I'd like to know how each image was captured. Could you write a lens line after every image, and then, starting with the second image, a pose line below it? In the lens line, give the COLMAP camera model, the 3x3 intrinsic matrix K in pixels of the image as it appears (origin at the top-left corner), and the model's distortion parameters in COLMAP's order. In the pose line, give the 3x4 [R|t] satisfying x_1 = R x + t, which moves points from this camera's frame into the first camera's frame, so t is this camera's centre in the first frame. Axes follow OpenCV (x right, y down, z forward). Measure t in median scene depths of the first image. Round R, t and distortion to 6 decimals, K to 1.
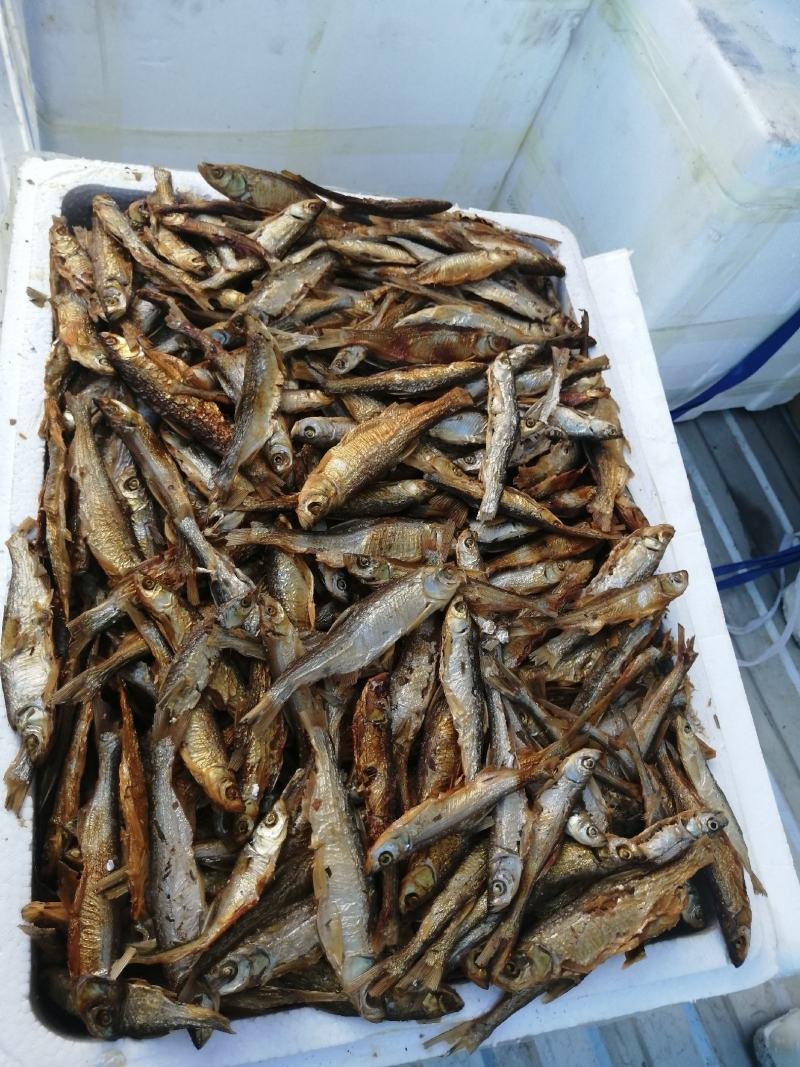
lens RADIAL K [[849.3, 0, 378.7], [0, 849.3, 537.0], [0, 0, 1]] dist [-0.053450, 0.077671]
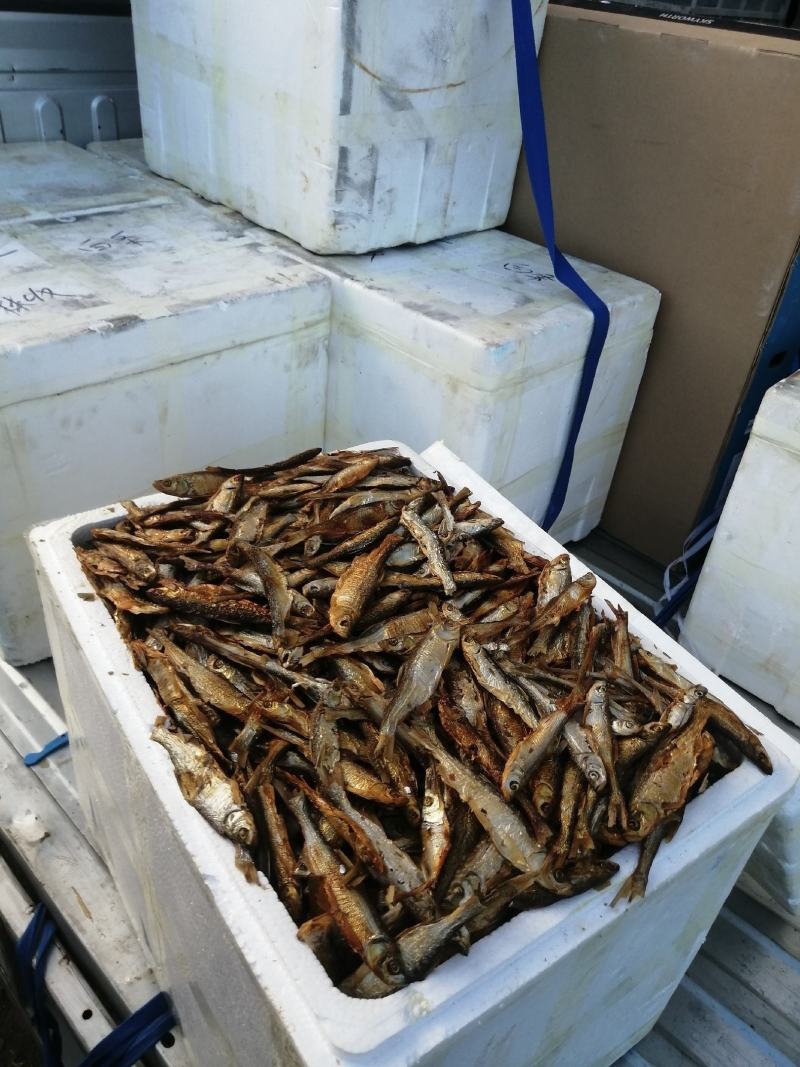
lens RADIAL K [[849.3, 0, 378.7], [0, 849.3, 537.0], [0, 0, 1]] dist [-0.053450, 0.077671]
pose [[0.888042, -0.396784, 0.232257, -0.287102], [0.455757, 0.826253, -0.331046, 0.328861], [-0.060549, 0.399836, 0.914585, -0.345407]]
